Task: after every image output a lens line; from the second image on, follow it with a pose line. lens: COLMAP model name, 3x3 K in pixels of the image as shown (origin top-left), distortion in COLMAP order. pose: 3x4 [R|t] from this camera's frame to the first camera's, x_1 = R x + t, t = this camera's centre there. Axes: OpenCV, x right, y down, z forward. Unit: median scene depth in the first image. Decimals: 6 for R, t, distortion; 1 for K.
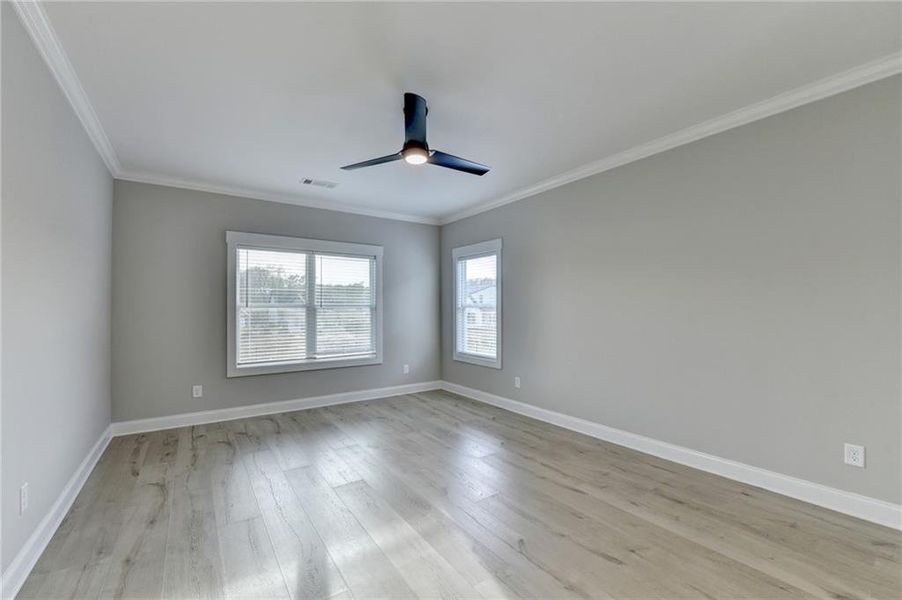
lens RADIAL K [[375.4, 0, 445.5], [0, 375.4, 295.6], [0, 0, 1]] dist [0.003237, 0.000230]
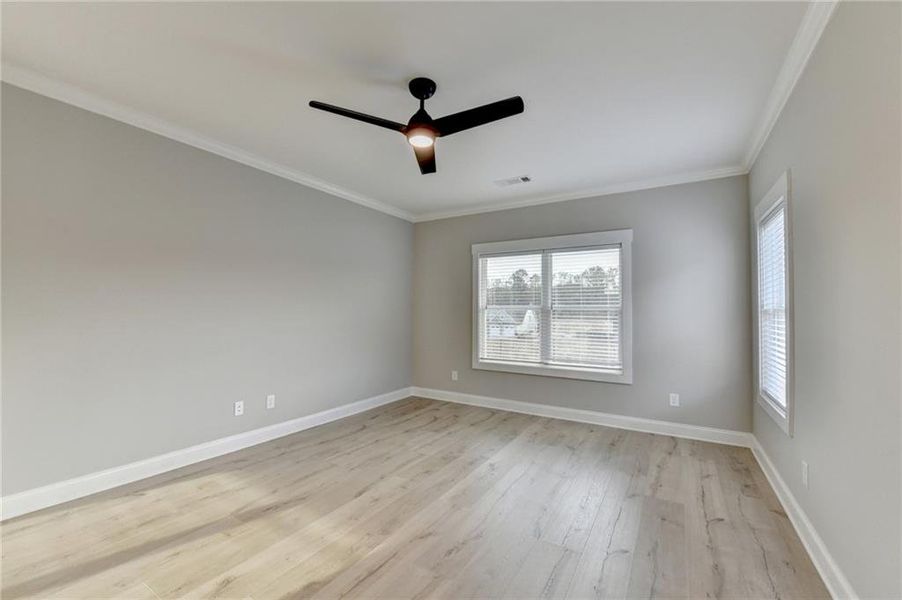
lens RADIAL K [[375.4, 0, 445.8], [0, 375.4, 304.4], [0, 0, 1]] dist [0.003237, 0.000230]
pose [[0.399270, -0.014198, -0.916723, 0.436378], [0.023342, 0.999713, -0.005317, 0.018939], [0.916536, -0.019275, 0.399487, 0.422886]]
